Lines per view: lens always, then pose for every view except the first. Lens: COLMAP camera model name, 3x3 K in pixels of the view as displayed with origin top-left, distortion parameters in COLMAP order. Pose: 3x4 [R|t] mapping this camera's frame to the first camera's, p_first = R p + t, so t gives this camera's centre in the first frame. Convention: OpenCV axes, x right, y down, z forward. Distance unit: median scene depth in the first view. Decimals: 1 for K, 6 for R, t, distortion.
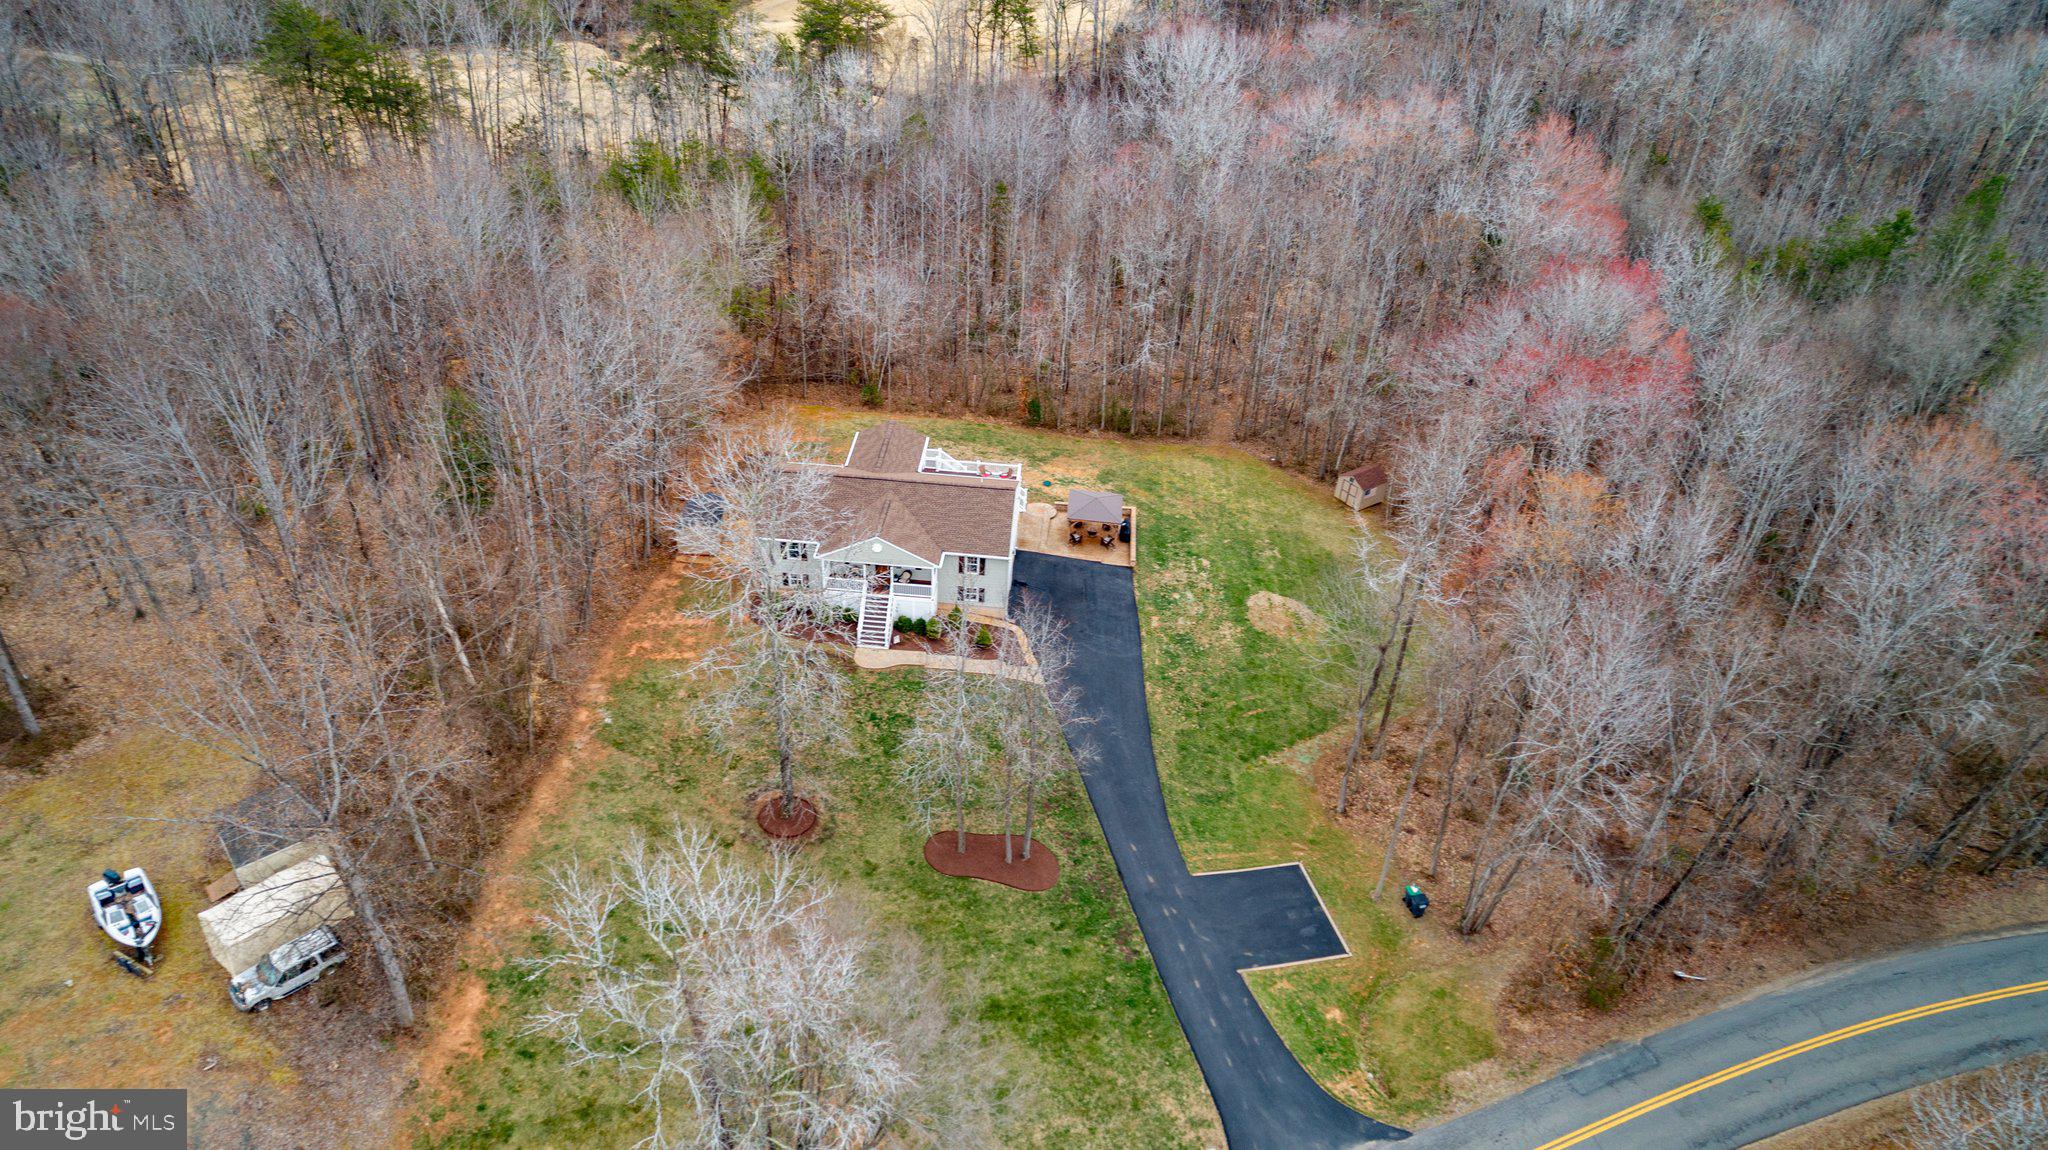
lens RADIAL K [[1382.8, 0, 1023.0], [0, 1382.8, 572.0], [0, 0, 1]] dist [-0.010898, 0.009370]
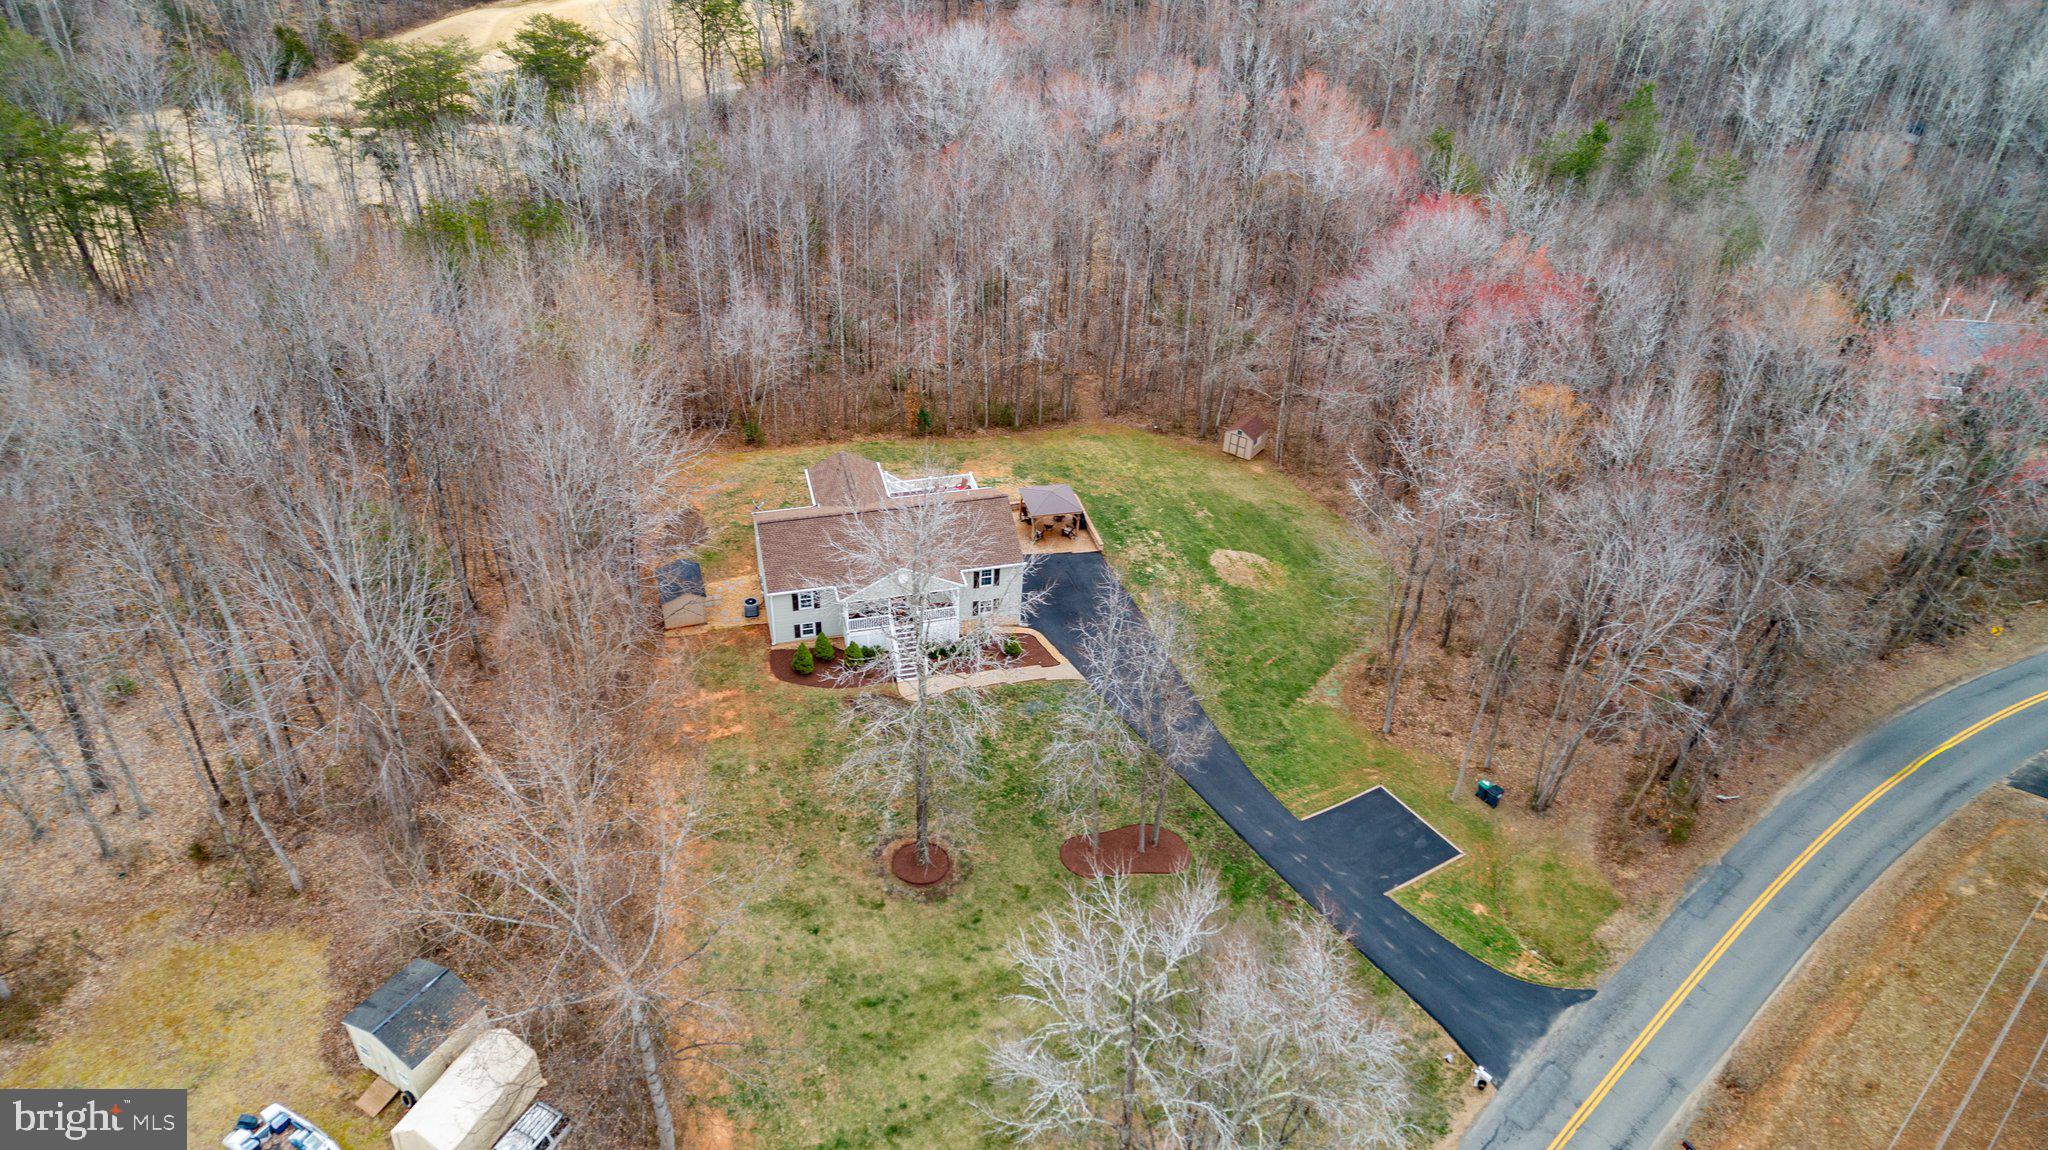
lens RADIAL K [[1382.8, 0, 1023.4], [0, 1382.8, 570.9], [0, 0, 1]] dist [-0.010898, 0.009370]
pose [[0.945191, -0.198066, 0.259586, -0.278480], [0.196887, 0.979942, 0.030807, -0.036431], [-0.260481, 0.021991, 0.965229, 0.029919]]
